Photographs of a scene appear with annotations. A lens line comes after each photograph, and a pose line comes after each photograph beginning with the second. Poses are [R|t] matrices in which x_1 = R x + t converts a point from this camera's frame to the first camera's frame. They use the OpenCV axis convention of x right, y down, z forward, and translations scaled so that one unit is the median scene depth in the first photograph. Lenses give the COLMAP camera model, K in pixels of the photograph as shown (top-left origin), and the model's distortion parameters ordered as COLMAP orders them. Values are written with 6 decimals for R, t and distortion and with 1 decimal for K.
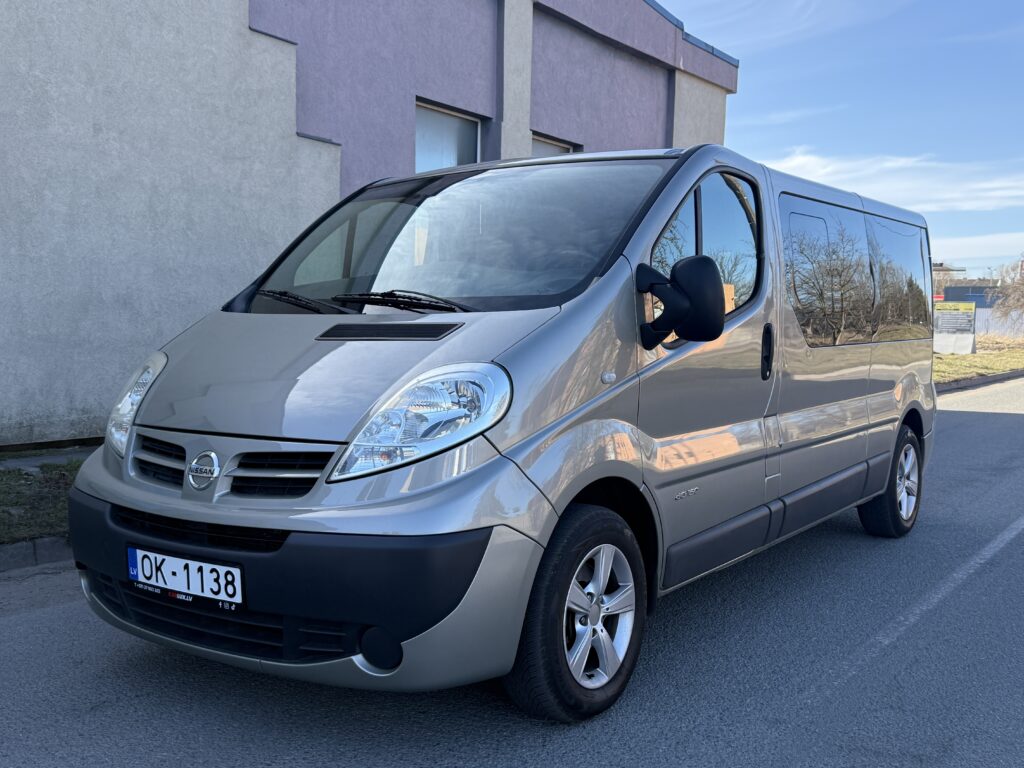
lens RADIAL K [[1040.4, 0, 505.6], [0, 1040.4, 384.7], [0, 0, 1]] dist [0.209396, -0.494046]
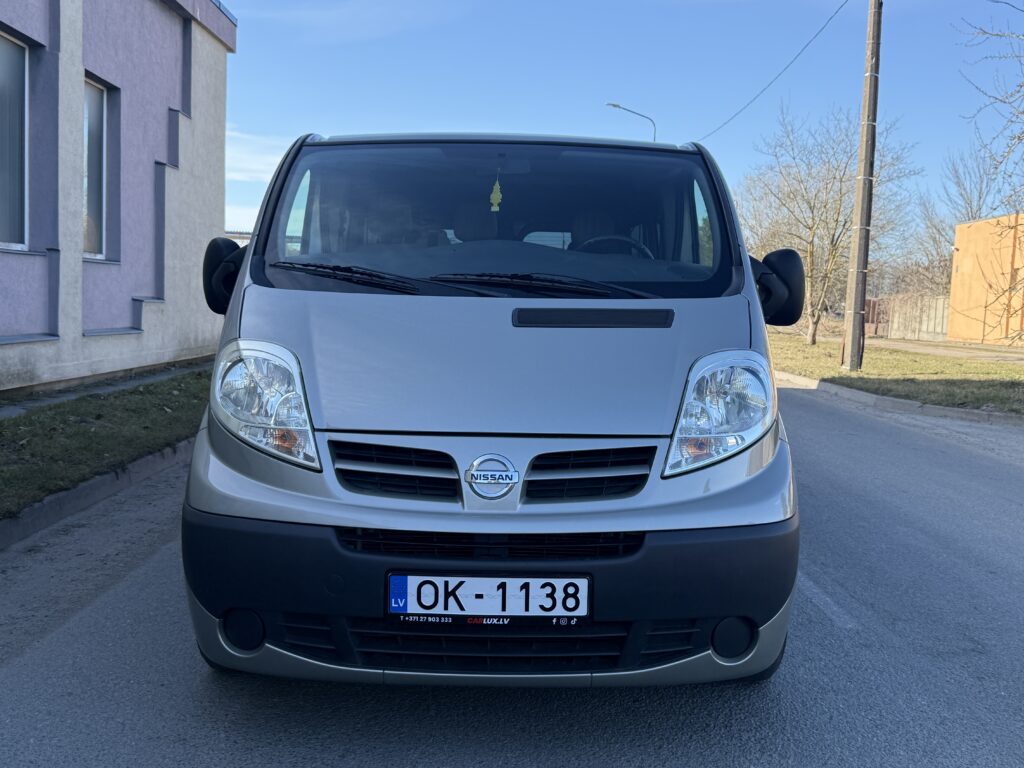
lens RADIAL K [[1048.1, 0, 516.5], [0, 1048.1, 383.1], [0, 0, 1]] dist [0.135326, -0.262197]
pose [[0.810165, -0.034157, 0.585206, -0.794065], [0.015229, 0.999190, 0.037237, -0.030278], [-0.586004, -0.021256, 0.810030, 0.279321]]
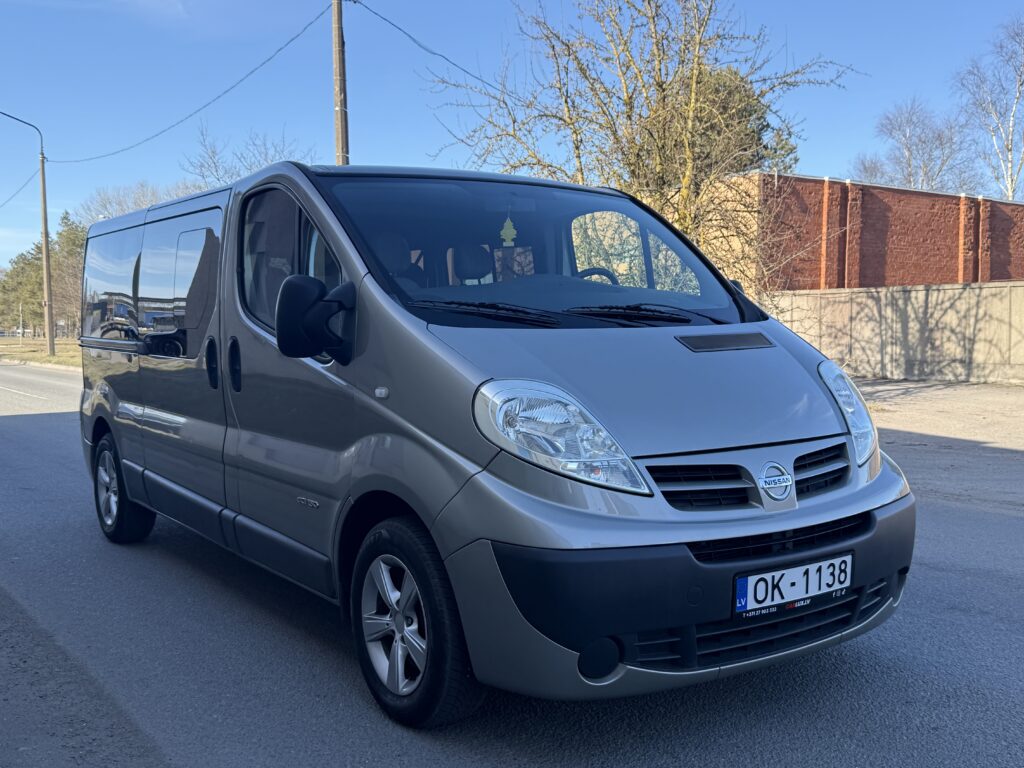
lens RADIAL K [[1047.9, 0, 514.0], [0, 1047.9, 380.9], [0, 0, 1]] dist [0.149840, -0.300922]
pose [[0.334245, -0.064365, 0.940286, -1.352287], [0.068434, 0.996689, 0.043899, -0.079968], [-0.939998, 0.049675, 0.337544, 0.900033]]
